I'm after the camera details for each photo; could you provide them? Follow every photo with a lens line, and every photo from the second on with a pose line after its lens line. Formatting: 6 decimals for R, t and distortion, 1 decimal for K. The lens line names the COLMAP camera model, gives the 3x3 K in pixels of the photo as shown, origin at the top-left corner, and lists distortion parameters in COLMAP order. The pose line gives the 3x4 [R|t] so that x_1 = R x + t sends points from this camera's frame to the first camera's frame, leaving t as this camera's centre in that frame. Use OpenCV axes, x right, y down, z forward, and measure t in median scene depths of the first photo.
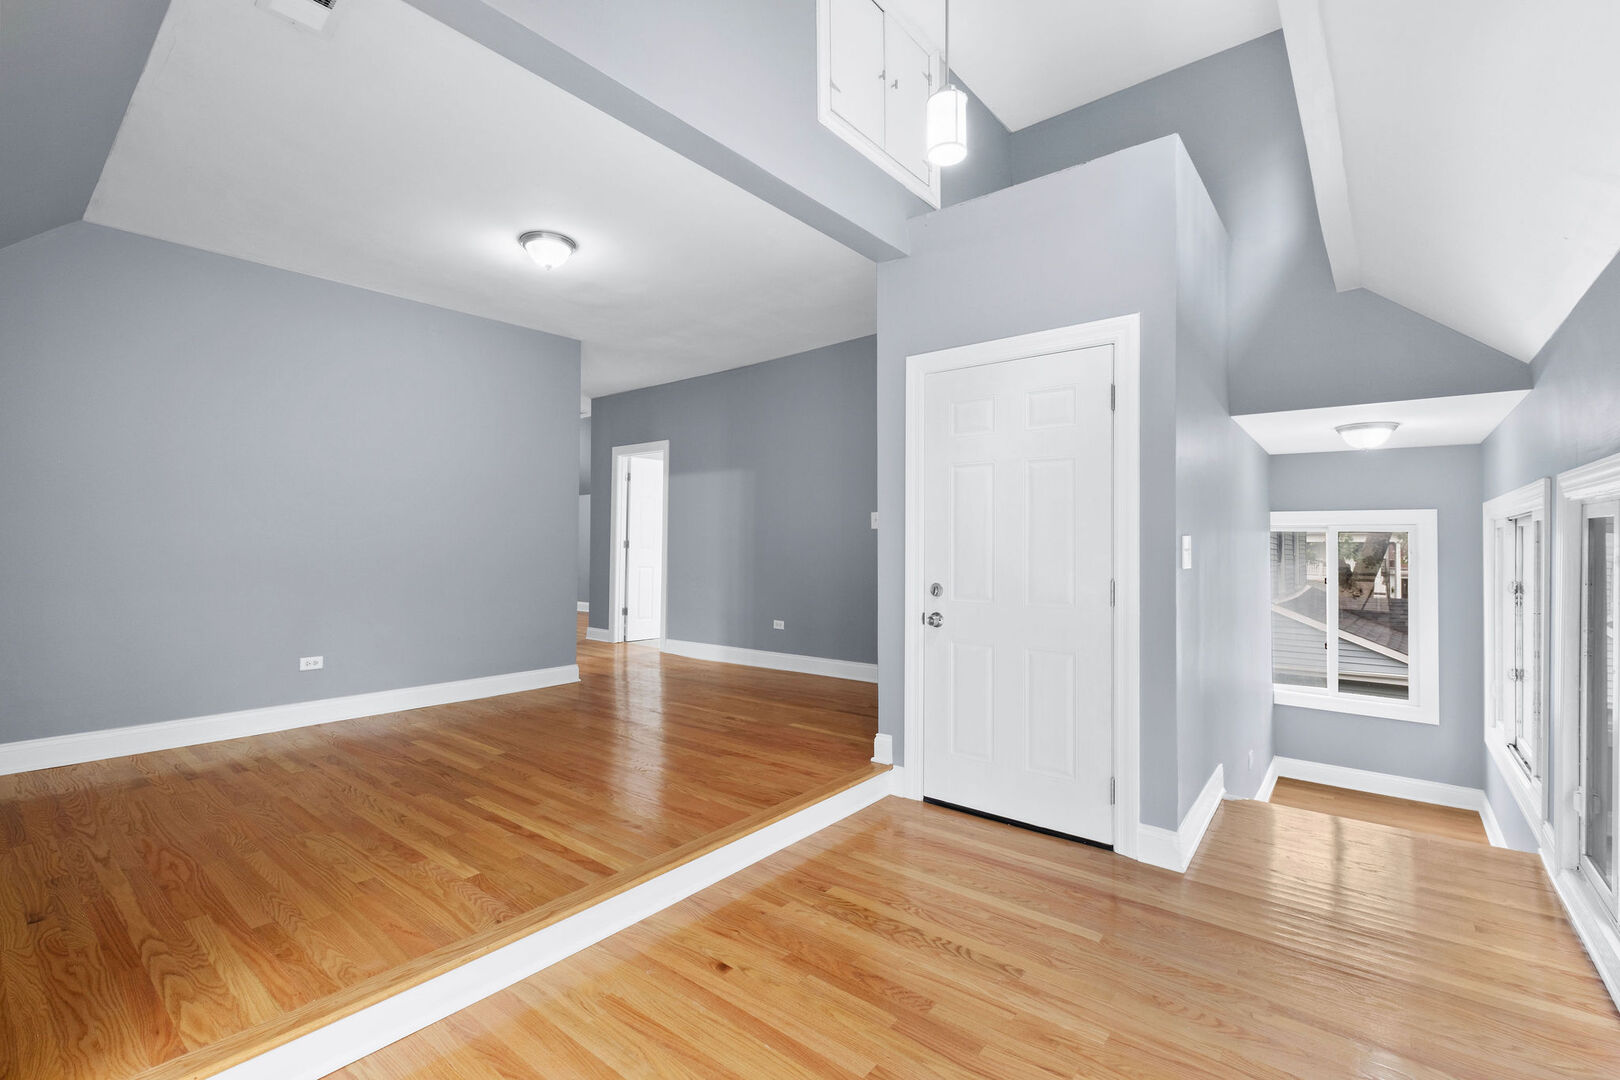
lens RADIAL K [[705.9, 0, 813.6], [0, 705.9, 533.2], [0, 0, 1]] dist [0.000708, -0.002843]
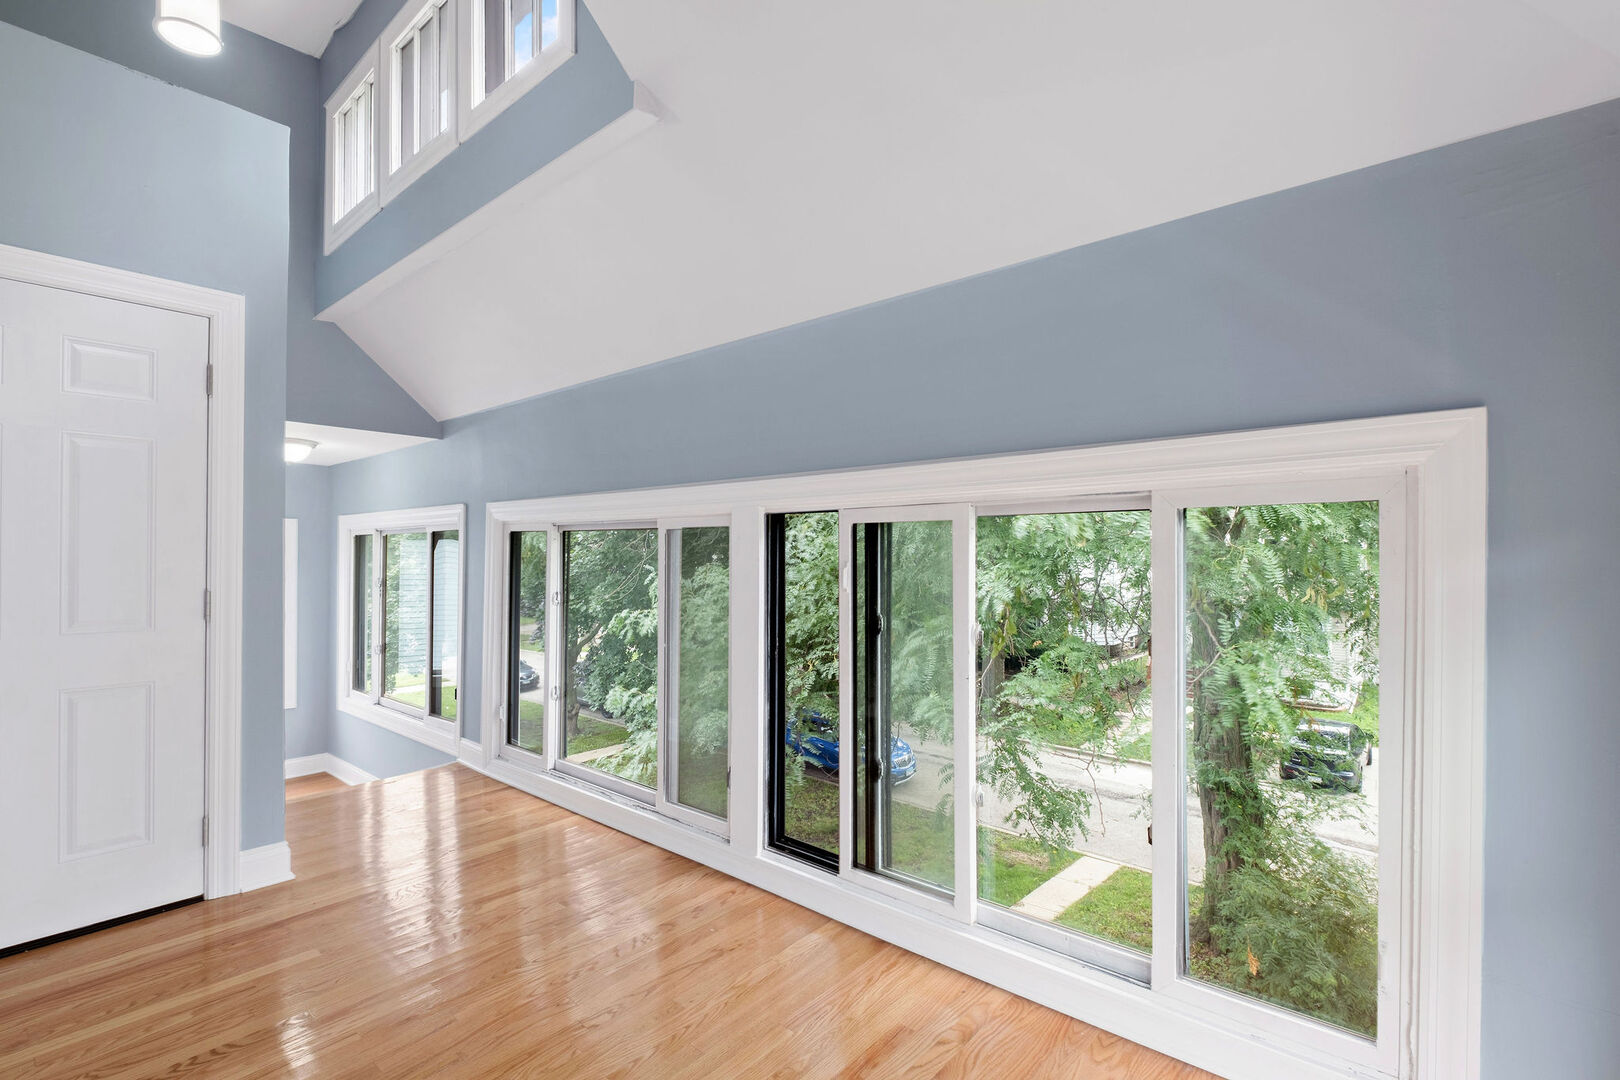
lens RADIAL K [[705.9, 0, 817.2], [0, 705.9, 550.3], [0, 0, 1]] dist [0.000708, -0.002843]
pose [[0.033269, -0.001338, 0.999446, -0.423276], [-0.013131, 0.999912, 0.001776, 0.006600], [-0.999360, -0.013183, 0.033249, 0.222682]]
